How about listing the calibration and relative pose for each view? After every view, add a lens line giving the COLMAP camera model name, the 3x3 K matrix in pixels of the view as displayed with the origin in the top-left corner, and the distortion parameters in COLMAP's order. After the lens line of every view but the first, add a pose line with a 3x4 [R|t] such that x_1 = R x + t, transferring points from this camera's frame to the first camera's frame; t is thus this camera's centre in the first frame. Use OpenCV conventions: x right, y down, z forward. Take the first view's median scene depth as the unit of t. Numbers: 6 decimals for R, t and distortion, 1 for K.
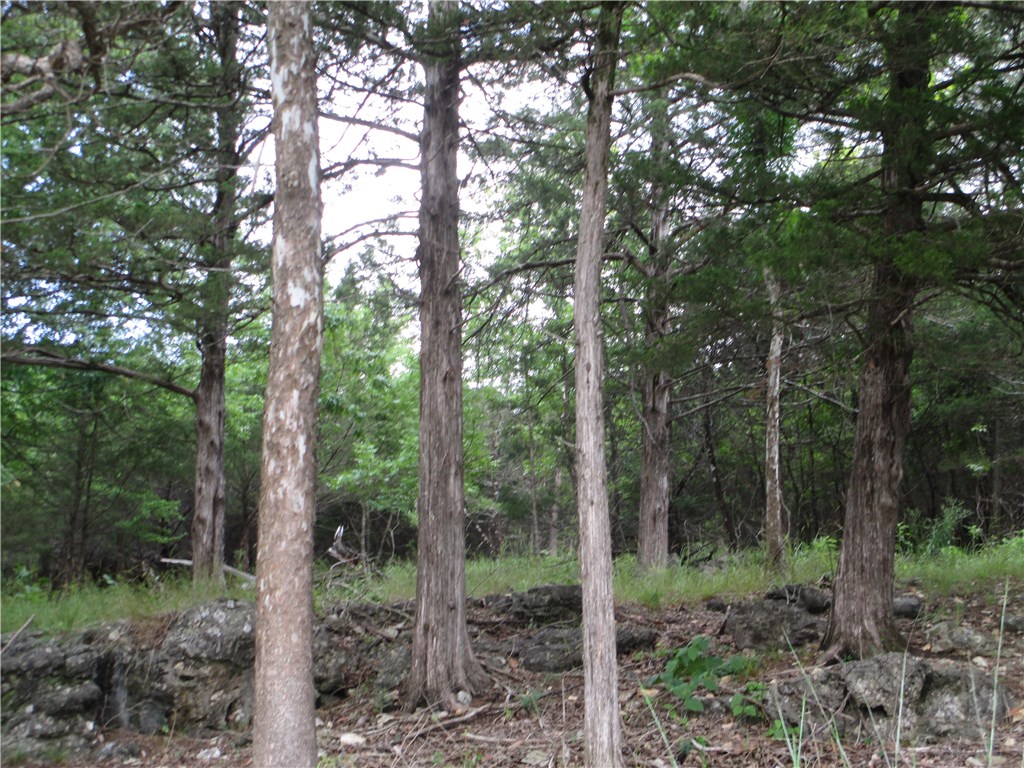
lens RADIAL K [[1703.0, 0, 486.3], [0, 1703.0, 379.9], [0, 0, 1]] dist [0.060105, 0.000000]
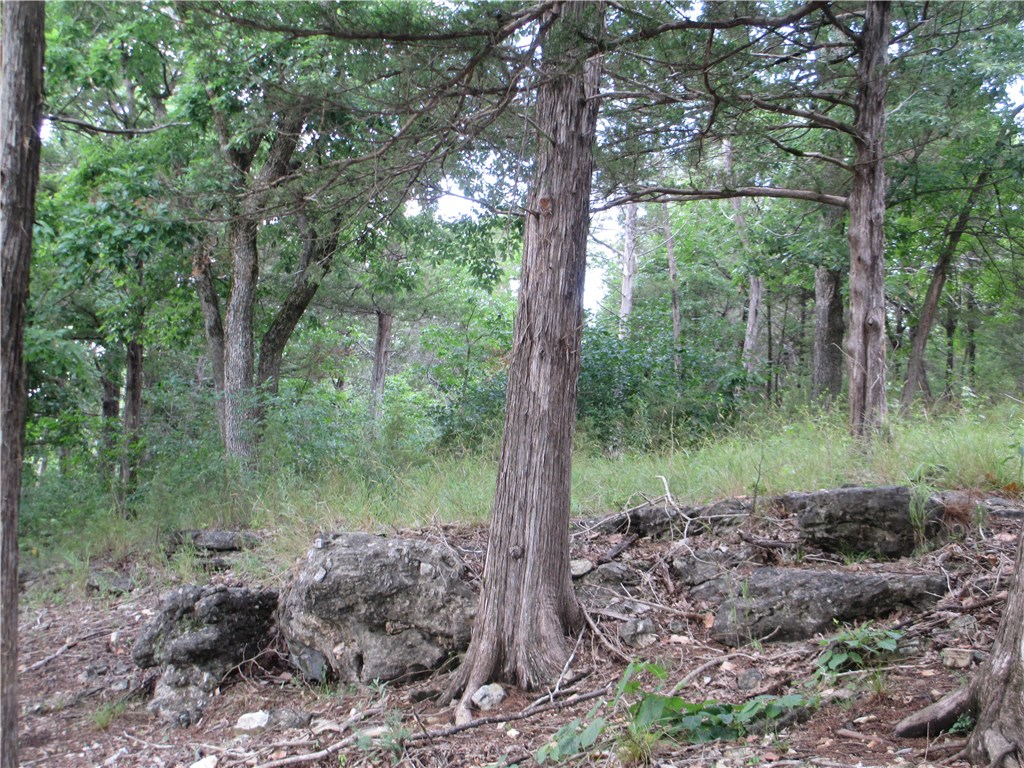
lens RADIAL K [[1395.1, 0, 511.5], [0, 1395.1, 386.1], [0, 0, 1]] dist [0.019651, 0.000000]
pose [[0.603877, -0.045467, -0.795780, 0.436119], [0.177891, 0.980878, 0.078949, 0.021809], [0.776973, -0.189237, 0.600418, 0.682229]]
